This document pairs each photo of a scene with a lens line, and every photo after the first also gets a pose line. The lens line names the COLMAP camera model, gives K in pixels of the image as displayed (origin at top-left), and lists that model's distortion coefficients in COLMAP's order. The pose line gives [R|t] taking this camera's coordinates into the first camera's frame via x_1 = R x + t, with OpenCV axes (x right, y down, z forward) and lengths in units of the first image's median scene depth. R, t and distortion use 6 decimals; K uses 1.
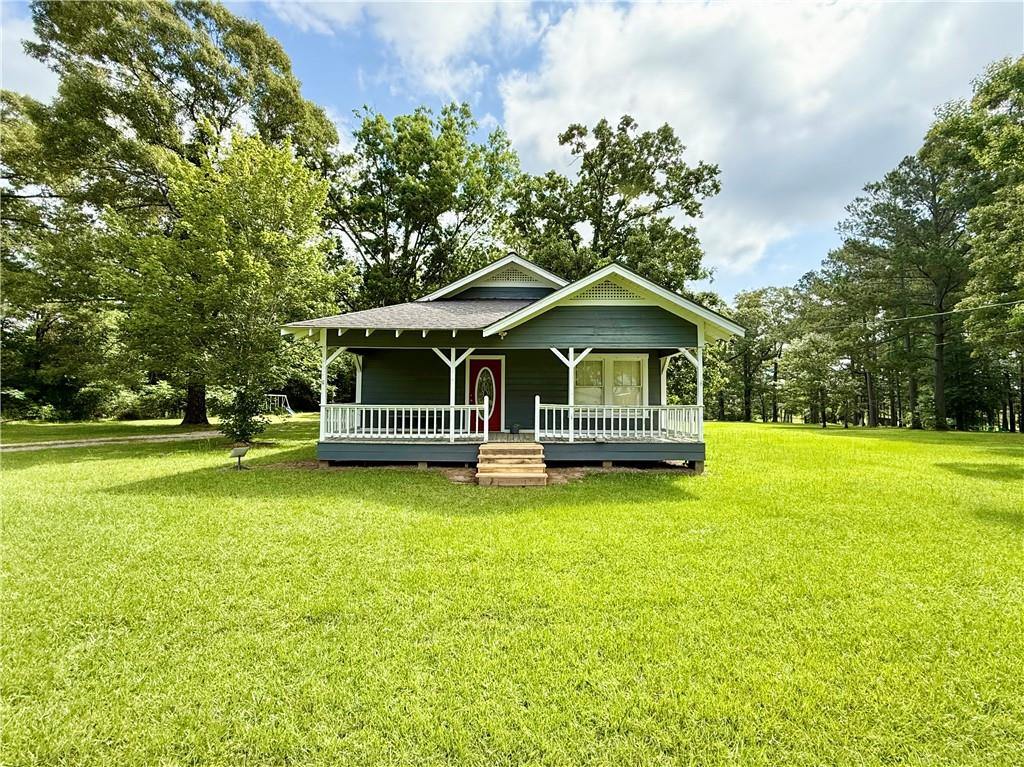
lens RADIAL K [[409.1, 0, 510.5], [0, 409.1, 385.9], [0, 0, 1]] dist [-0.000642, 0.000338]
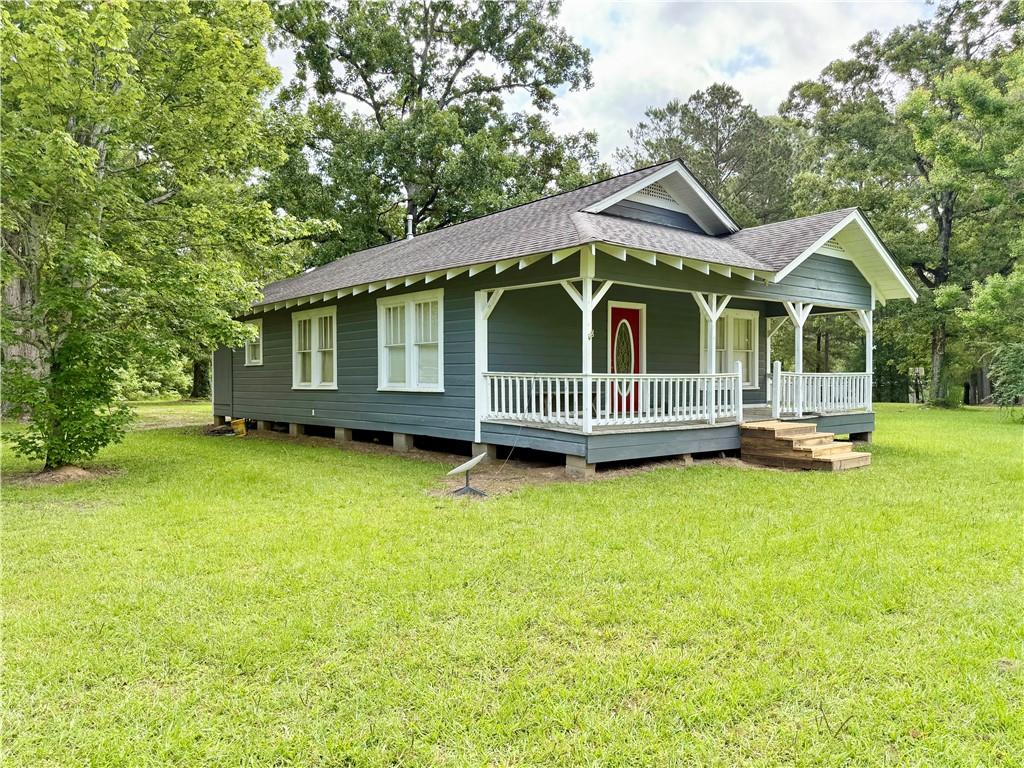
lens RADIAL K [[704.6, 0, 499.2], [0, 704.6, 385.1], [0, 0, 1]] dist [-0.006268, -0.005039]
pose [[0.776680, -0.015611, 0.629702, -0.967382], [-0.018095, 0.998727, 0.047079, 0.013637], [-0.629635, -0.047960, 0.775409, 0.218529]]
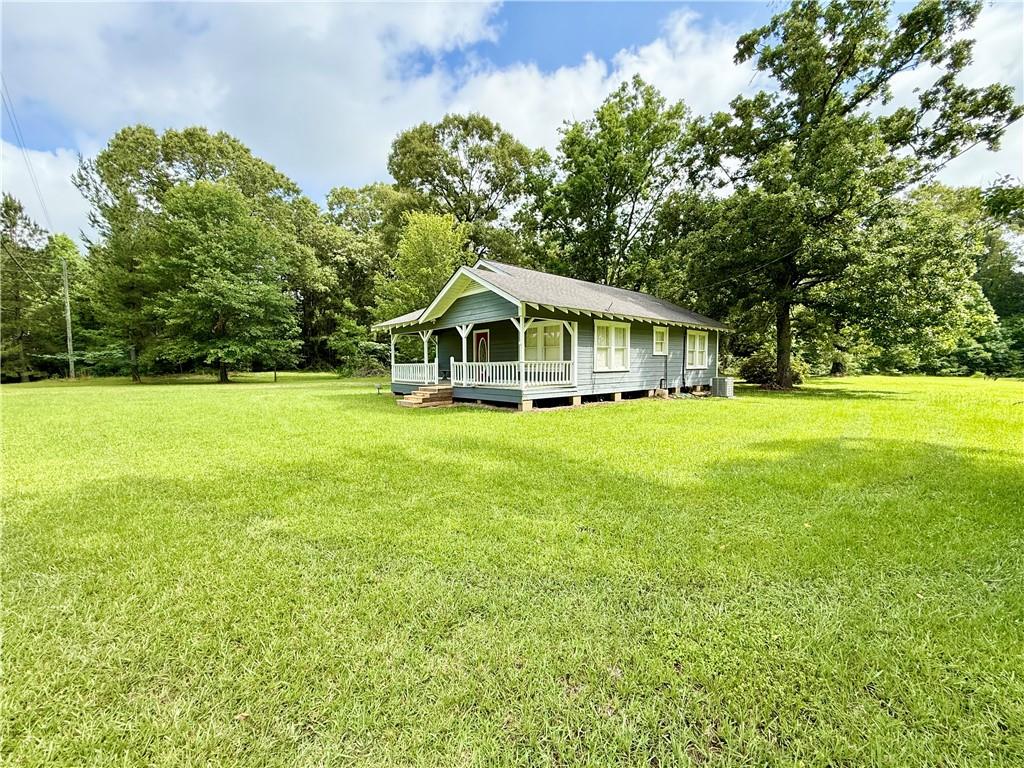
lens RADIAL K [[409.1, 0, 510.5], [0, 409.1, 386.4], [0, 0, 1]] dist [-0.000642, 0.000338]
pose [[0.697651, 0.028000, -0.715890, 1.098287], [0.043122, 0.995783, 0.080971, 0.015905], [0.715139, -0.087360, 0.693502, 0.018666]]
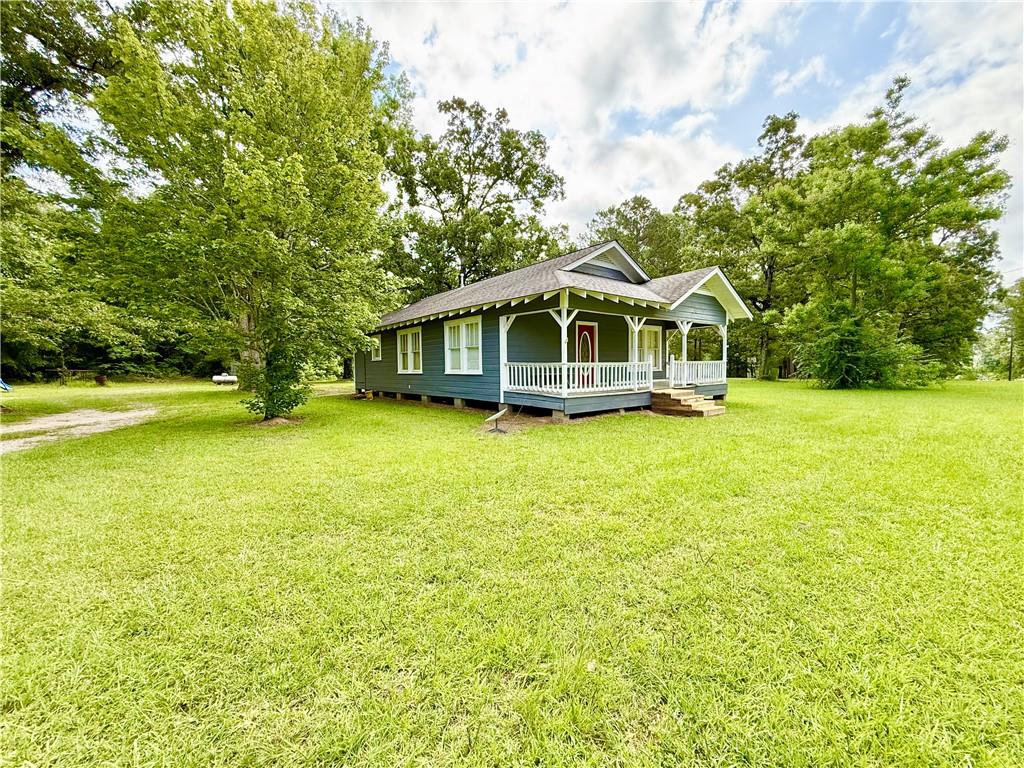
lens RADIAL K [[407.9, 0, 512.5], [0, 407.9, 364.4], [0, 0, 1]] dist [-0.000523, 0.000064]
pose [[0.778238, -0.015082, 0.627789, -0.979307], [-0.007158, 0.999434, 0.032884, 0.013082], [-0.627929, -0.030085, 0.777689, 0.205586]]
